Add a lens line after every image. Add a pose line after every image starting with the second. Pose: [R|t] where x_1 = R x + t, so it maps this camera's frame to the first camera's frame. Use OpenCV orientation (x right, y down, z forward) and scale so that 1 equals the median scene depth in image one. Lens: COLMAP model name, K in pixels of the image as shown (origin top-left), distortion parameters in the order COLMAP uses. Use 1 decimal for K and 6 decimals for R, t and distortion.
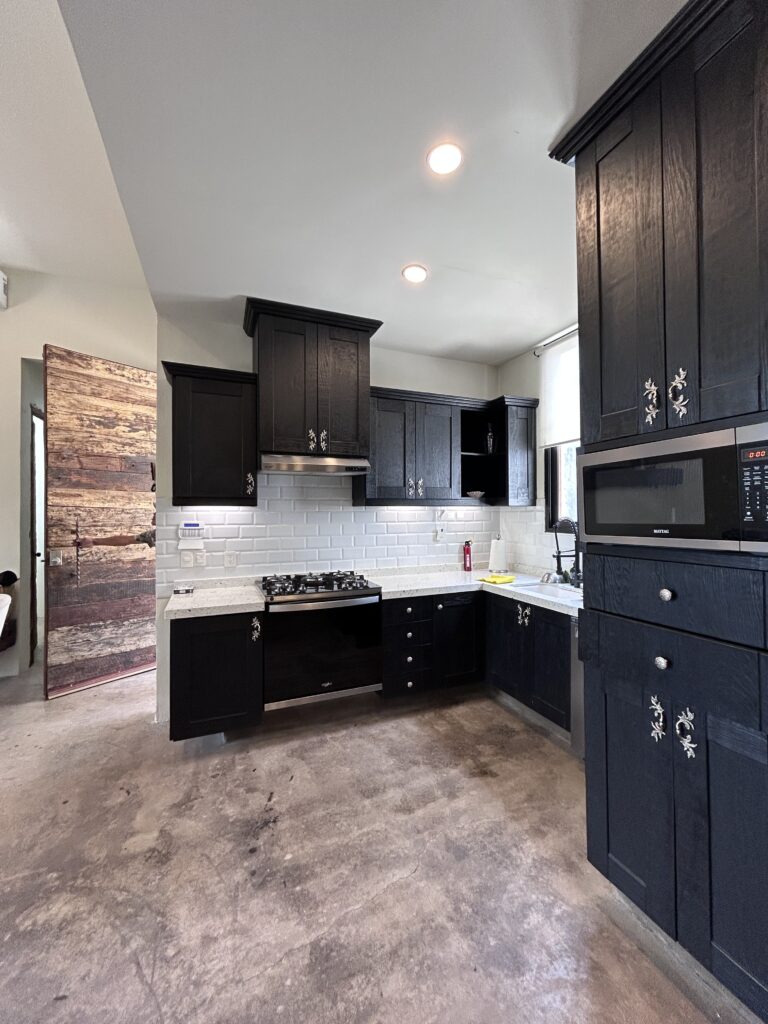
lens RADIAL K [[409.3, 0, 387.0], [0, 409.3, 512.1], [0, 0, 1]] dist [-0.000665, -0.000989]
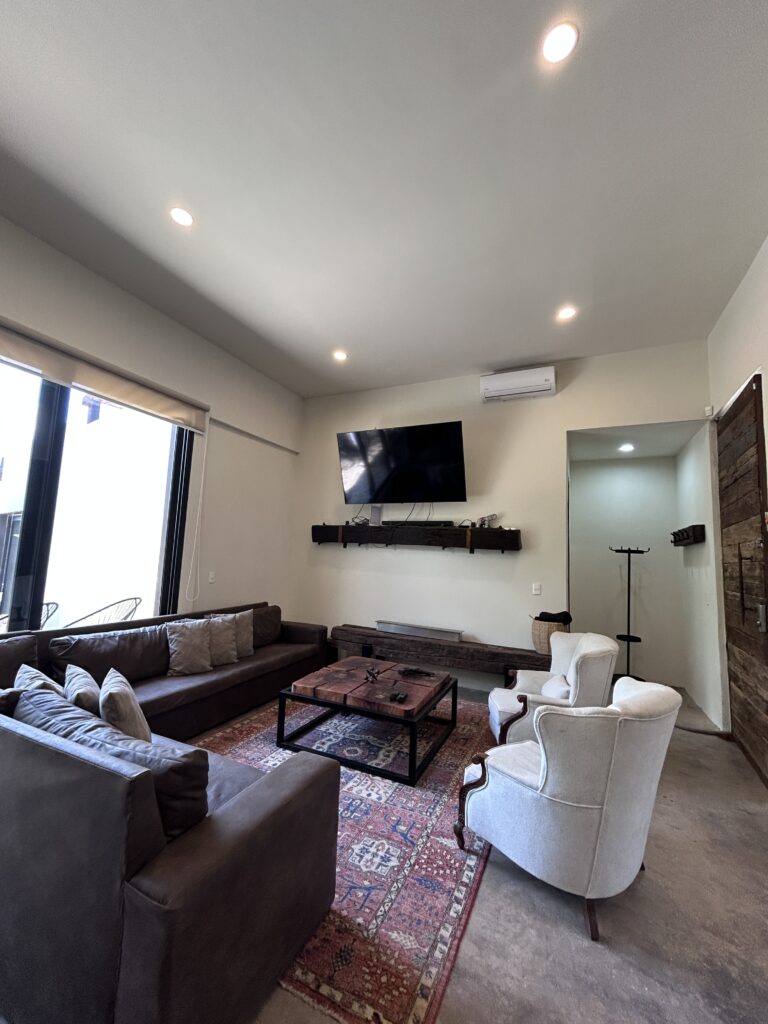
lens RADIAL K [[409.3, 0, 382.4], [0, 409.3, 512.9], [0, 0, 1]] dist [-0.000665, -0.000989]
pose [[0.671852, -0.044821, -0.739328, -0.433547], [-0.044090, 0.993977, -0.100325, 0.007271], [0.739372, 0.100000, 0.665829, -0.201484]]
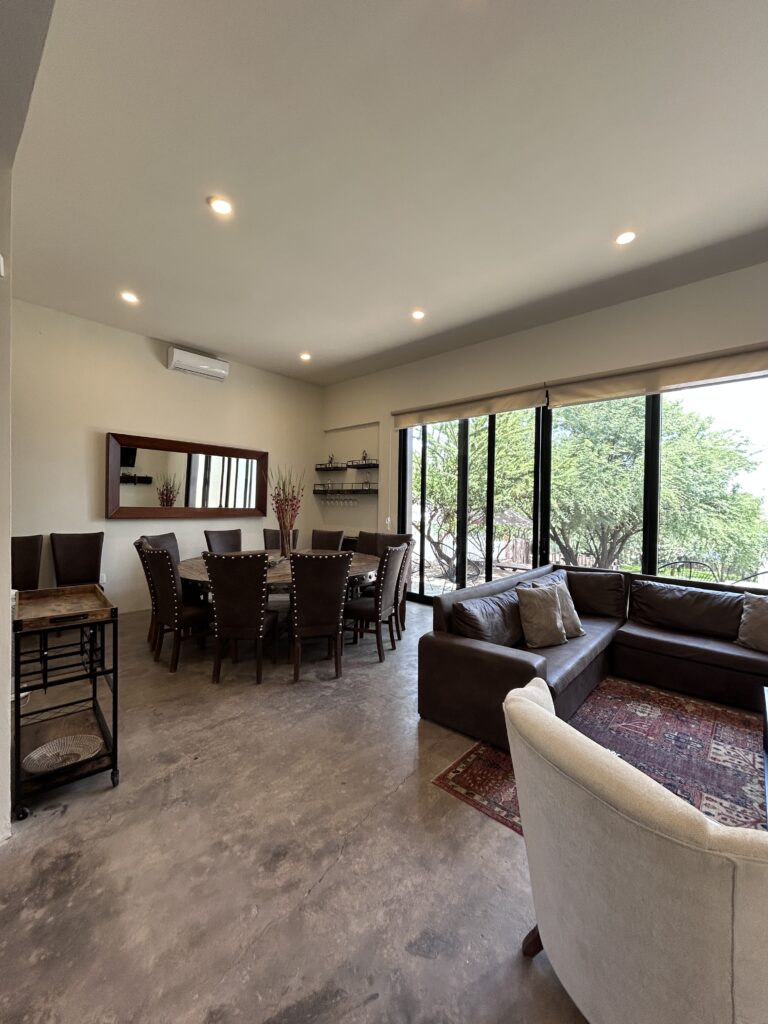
lens RADIAL K [[409.3, 0, 386.8], [0, 409.3, 515.4], [0, 0, 1]] dist [-0.000665, -0.000989]
pose [[-0.900610, 0.001300, -0.434627, -0.338826], [-0.011255, 0.999590, 0.026313, -0.002565], [0.434483, 0.028590, -0.900226, 0.664112]]
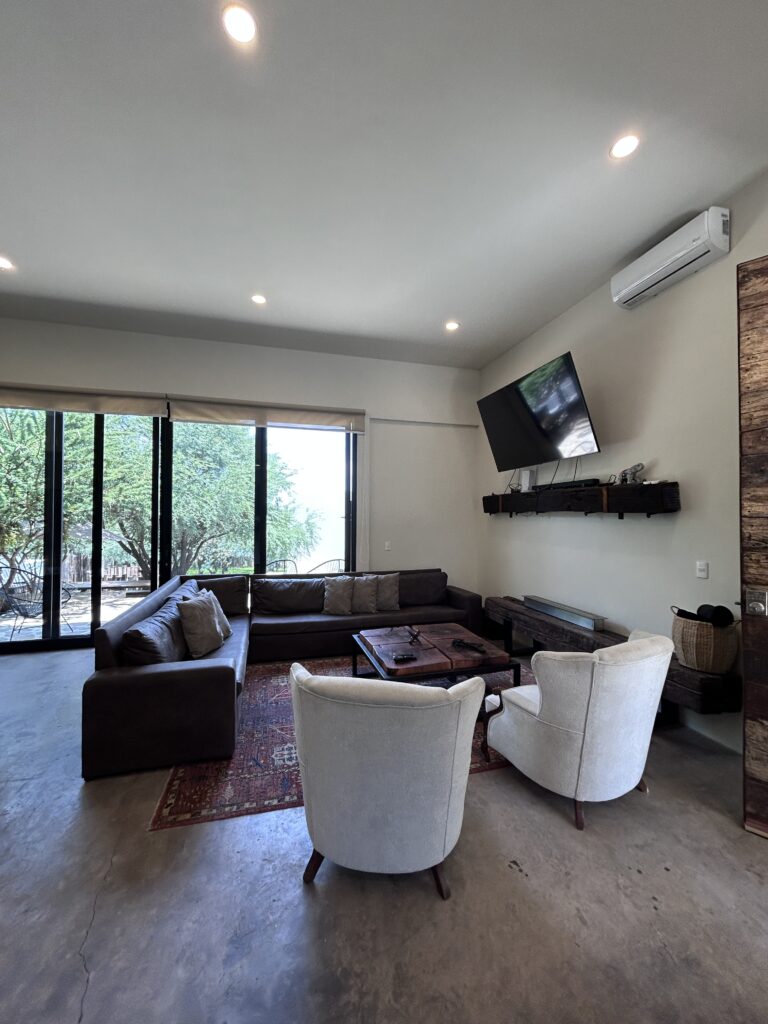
lens RADIAL K [[409.3, 0, 380.8], [0, 409.3, 510.3], [0, 0, 1]] dist [-0.000665, -0.000989]
pose [[-0.124345, -0.015152, -0.992123, -0.133269], [-0.004436, 0.999882, -0.014714, -0.013935], [0.992229, 0.002572, -0.124397, 0.518571]]
